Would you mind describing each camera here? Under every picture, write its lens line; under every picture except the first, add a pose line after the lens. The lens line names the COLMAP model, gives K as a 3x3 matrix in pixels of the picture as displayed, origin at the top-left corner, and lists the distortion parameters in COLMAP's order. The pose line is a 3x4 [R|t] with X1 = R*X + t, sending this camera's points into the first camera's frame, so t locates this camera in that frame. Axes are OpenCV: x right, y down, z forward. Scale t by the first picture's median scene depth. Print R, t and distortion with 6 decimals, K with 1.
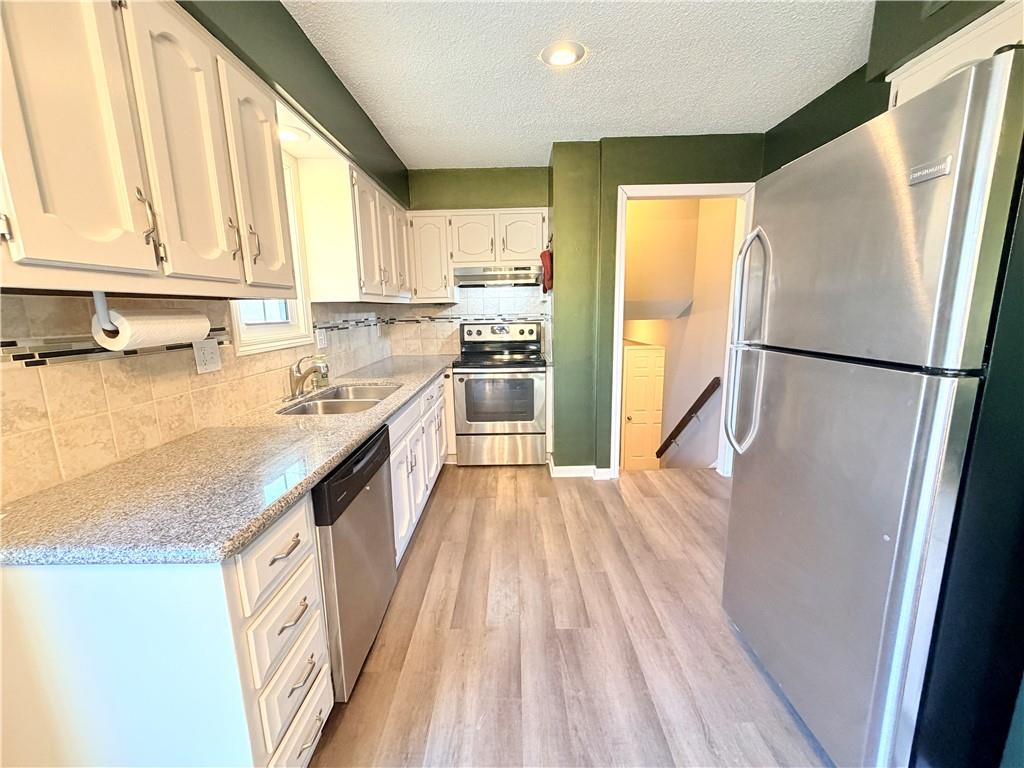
lens RADIAL K [[409.3, 0, 510.7], [0, 409.3, 385.2], [0, 0, 1]] dist [0.000648, 0.000324]
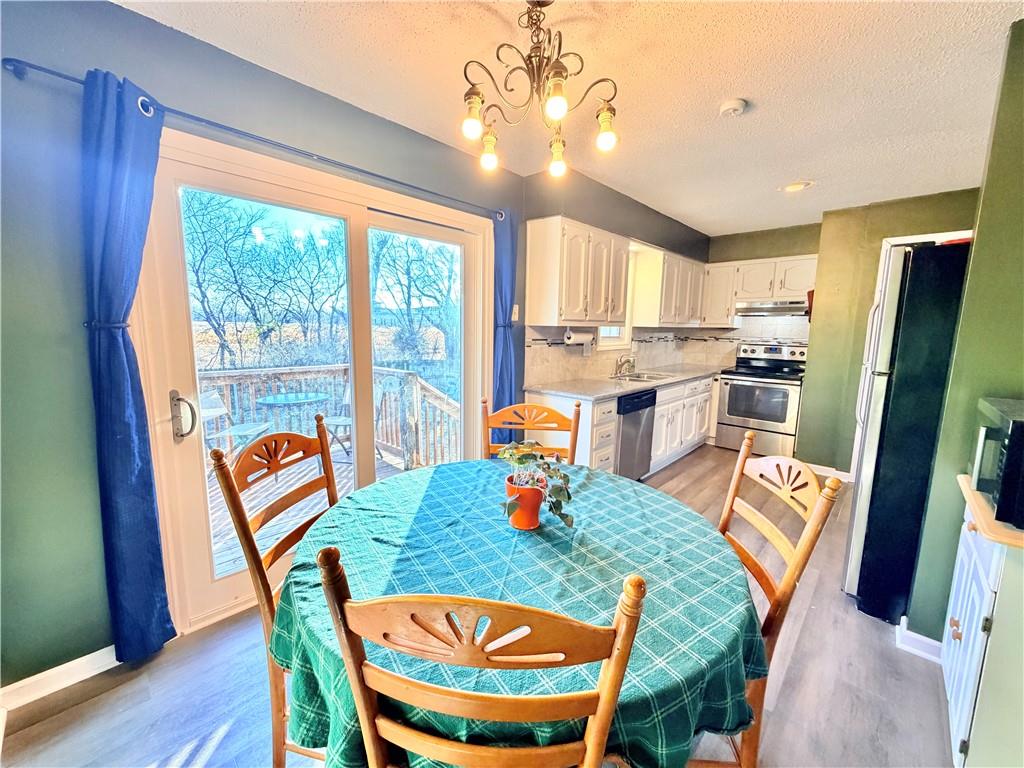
lens RADIAL K [[406.4, 0, 510.7], [0, 406.4, 382.1], [0, 0, 1]] dist [0.001812, 0.000137]
pose [[0.729606, 0.123713, -0.672584, 0.381953], [-0.152662, 0.988146, 0.016152, 0.100868], [0.666610, 0.090893, 0.739844, -0.712820]]
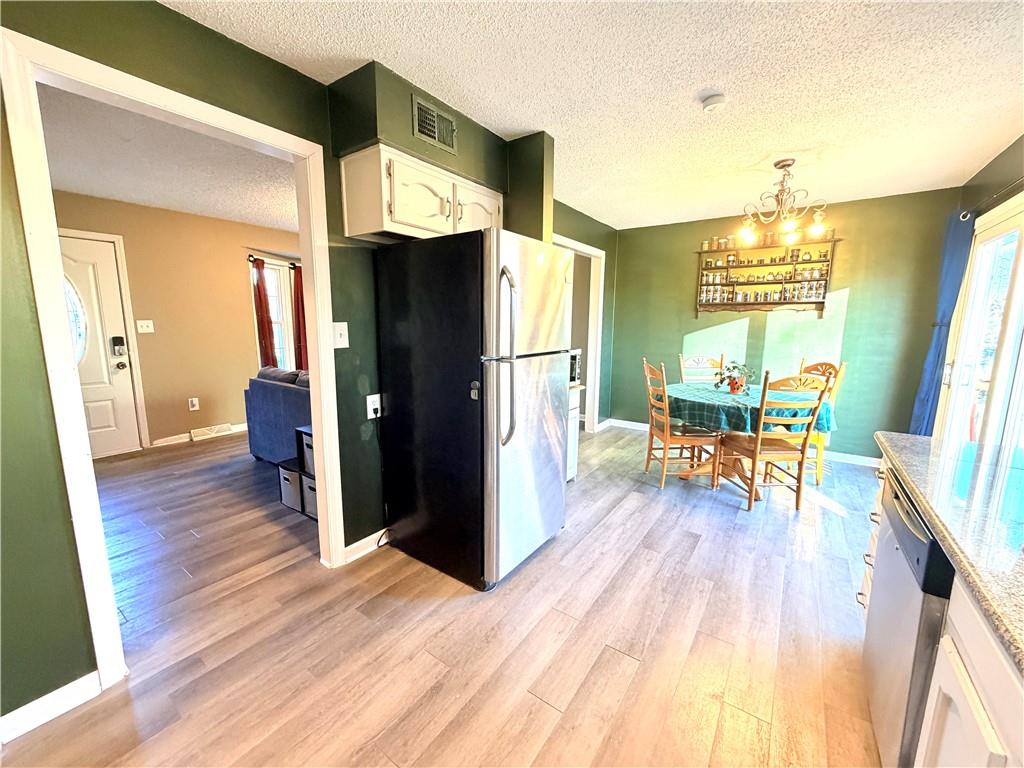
lens RADIAL K [[409.3, 0, 510.7], [0, 409.3, 385.2], [0, 0, 1]] dist [0.000648, 0.000324]
pose [[-0.818522, -0.073758, 0.569720, -0.100088], [0.110634, 0.952920, 0.282318, -0.233098], [-0.563721, 0.294114, -0.771826, 1.235181]]
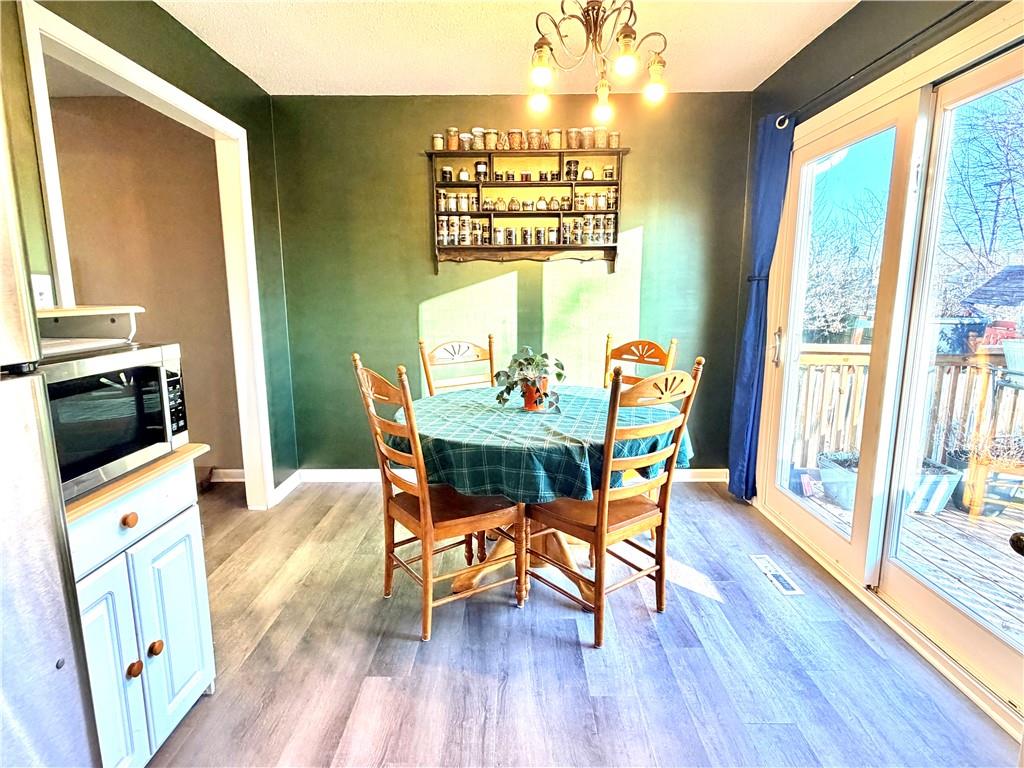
lens RADIAL K [[542.1, 0, 508.7], [0, 542.1, 386.6], [0, 0, 1]] dist [-0.002572, -0.000266]
pose [[-0.999688, 0.024224, 0.006063, 0.106736], [0.024841, 0.939888, 0.340579, -0.097805], [0.002552, 0.340623, -0.940197, 0.629349]]
